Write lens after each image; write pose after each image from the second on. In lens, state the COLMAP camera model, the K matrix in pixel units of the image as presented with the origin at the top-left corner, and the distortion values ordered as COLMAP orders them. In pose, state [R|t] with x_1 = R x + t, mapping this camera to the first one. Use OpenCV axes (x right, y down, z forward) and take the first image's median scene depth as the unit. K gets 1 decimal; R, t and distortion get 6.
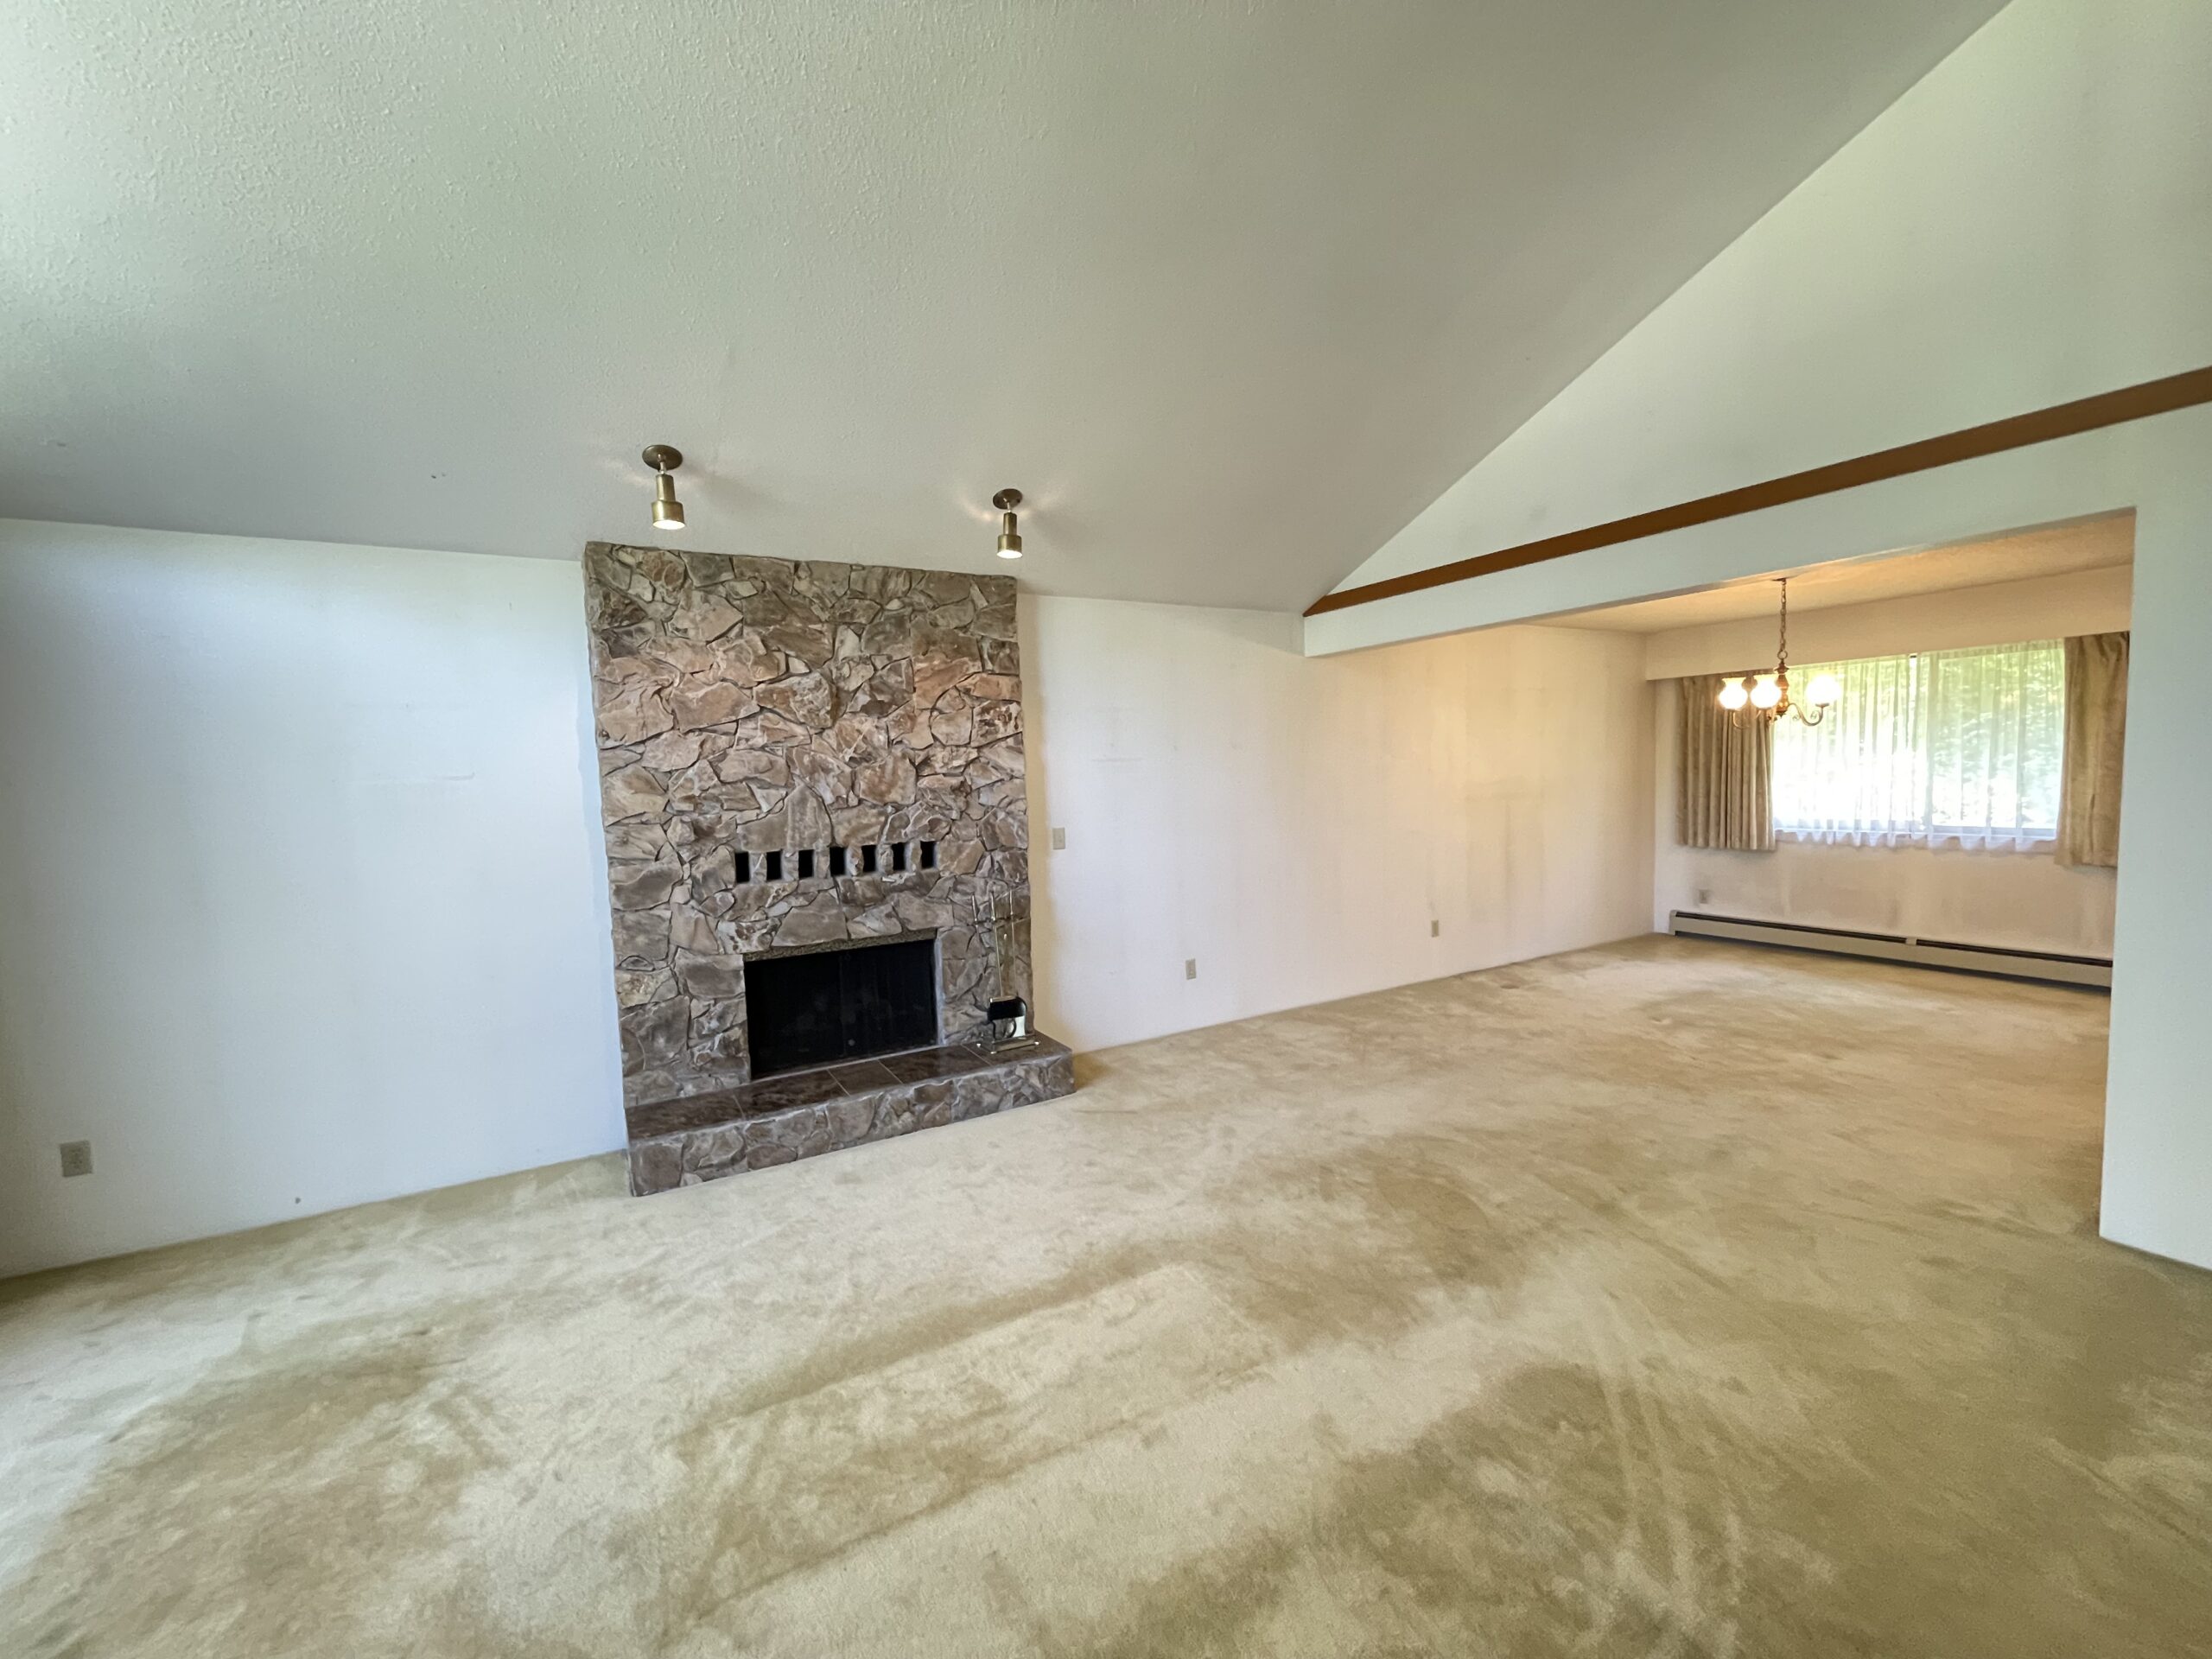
lens RADIAL K [[894.5, 0, 1102.4], [0, 894.5, 830.0], [0, 0, 1]] dist [0.006745, -0.001891]
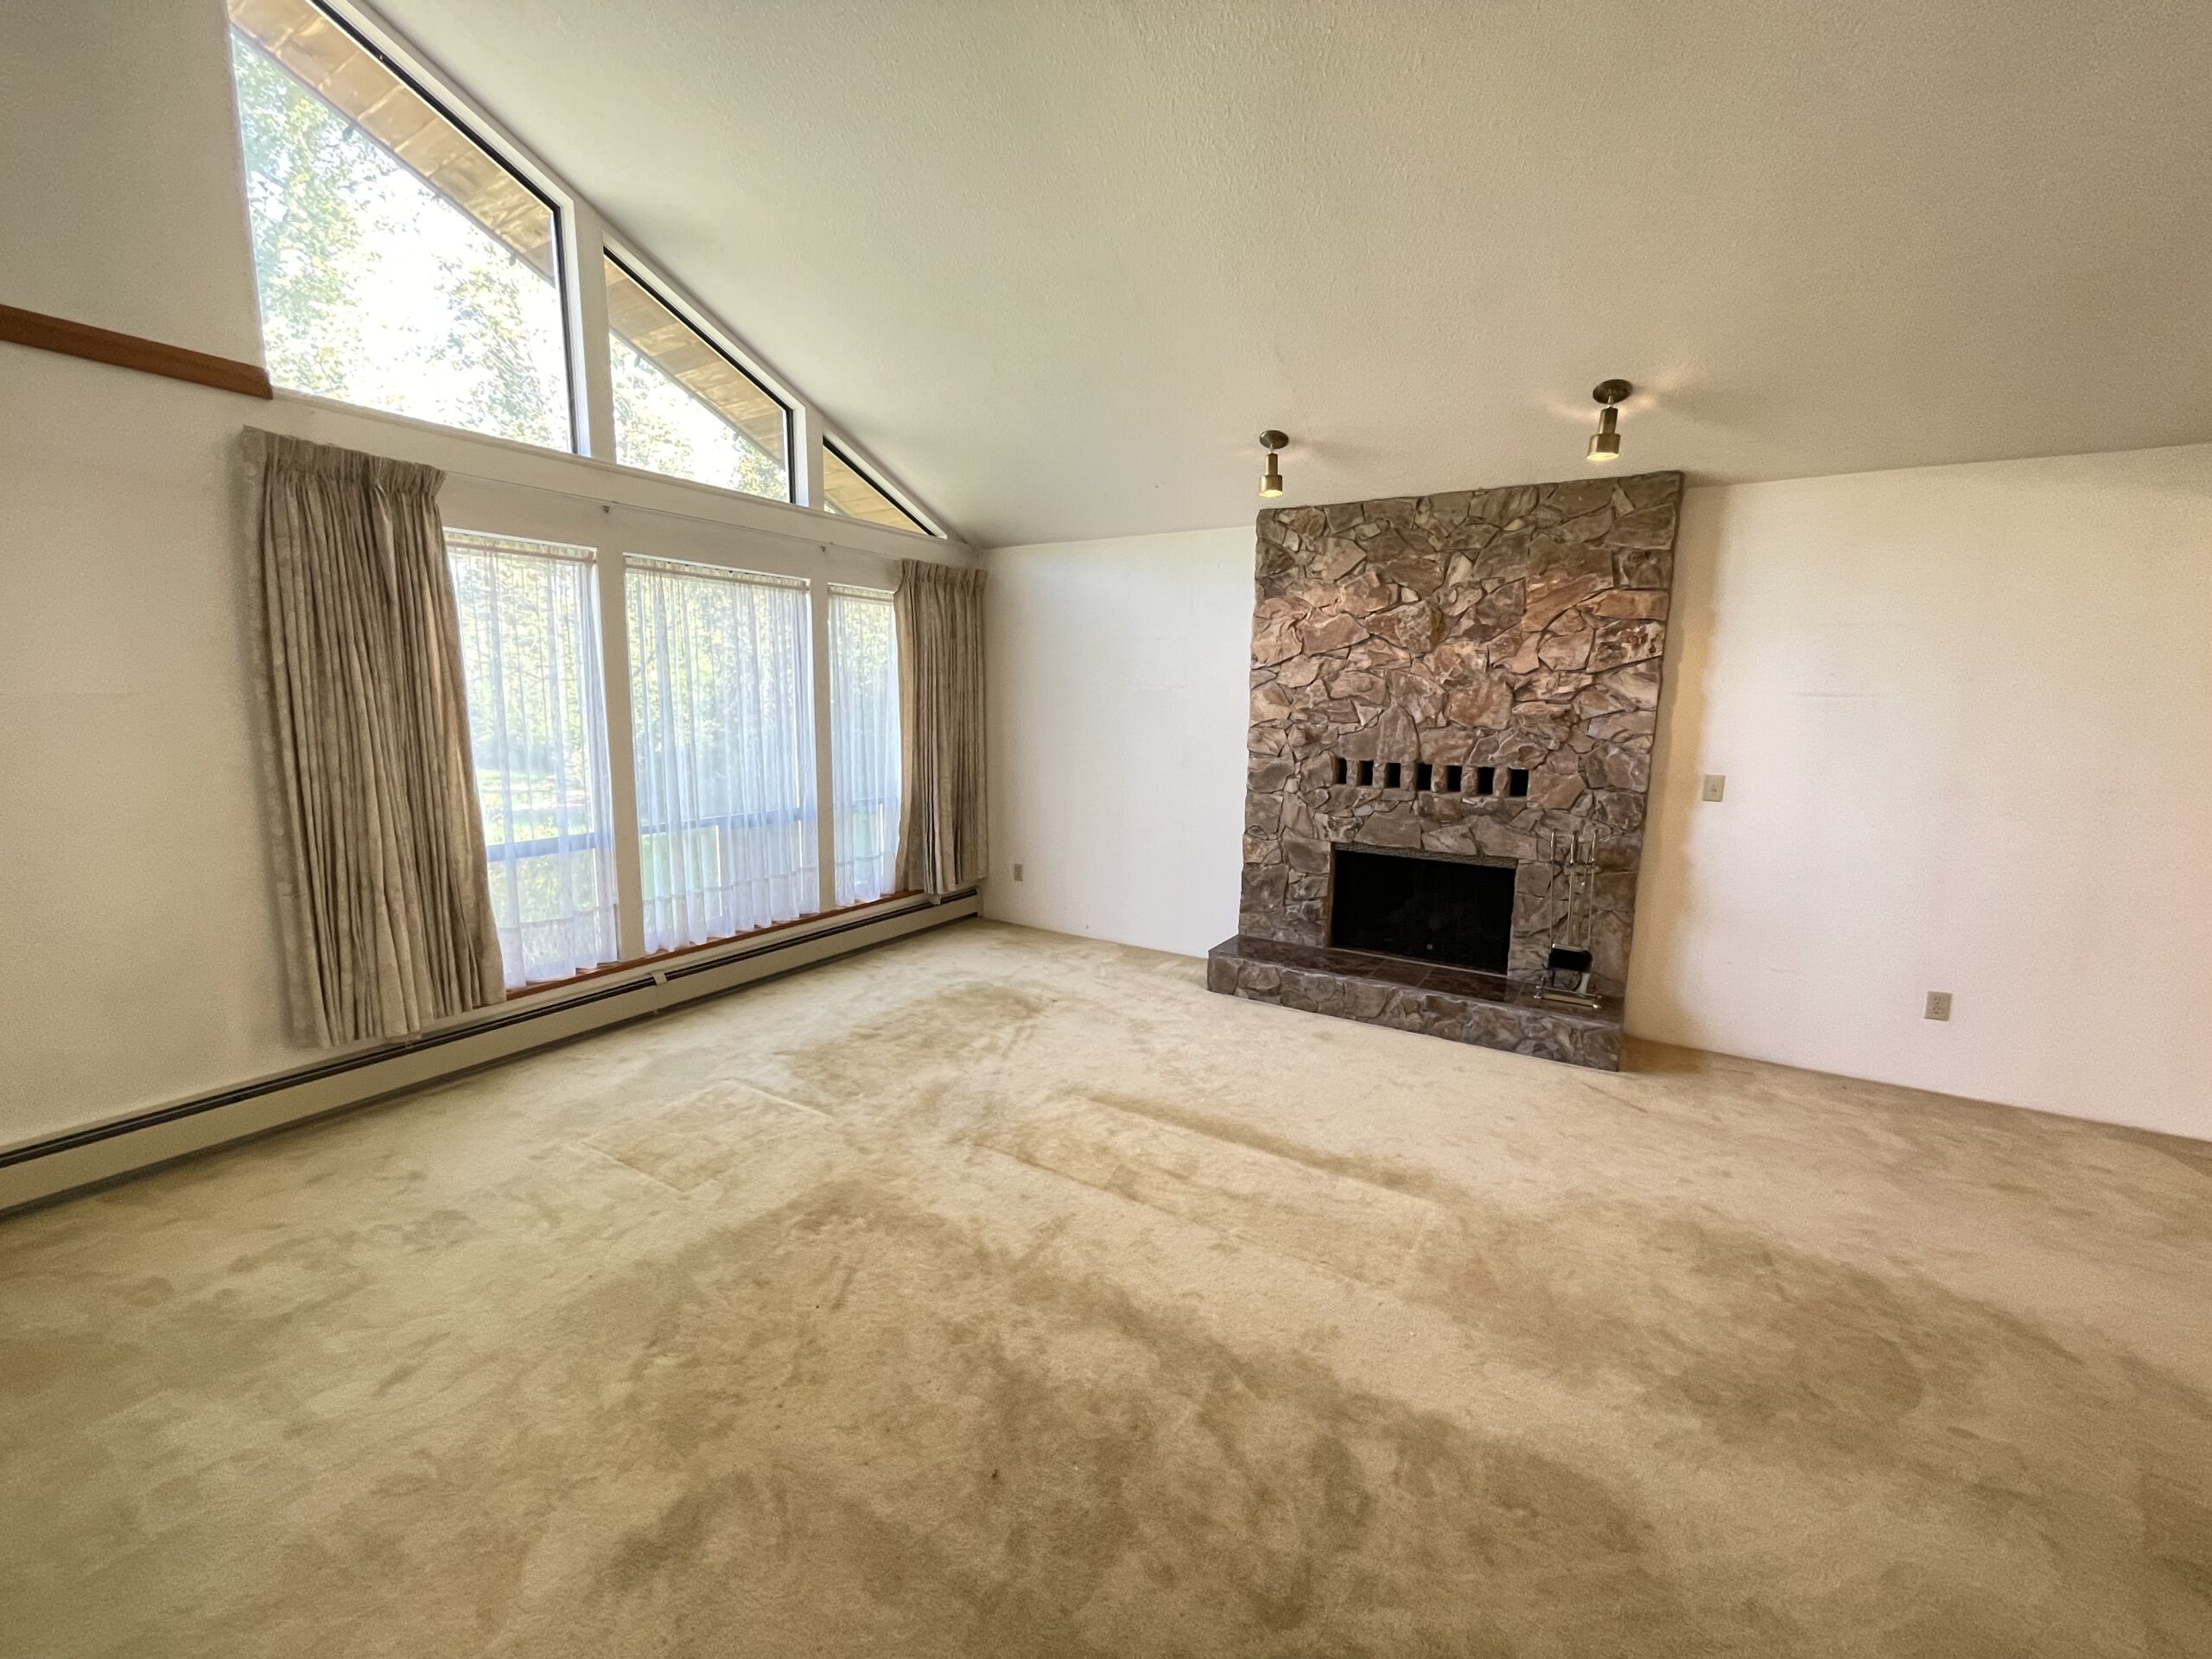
lens RADIAL K [[894.5, 0, 1086.7], [0, 894.5, 826.3], [0, 0, 1]] dist [0.006745, -0.001891]
pose [[0.484384, 0.170168, -0.858146, 0.484296], [-0.093146, 0.985356, 0.142817, -0.024928], [0.869883, 0.010755, 0.493141, 0.120265]]
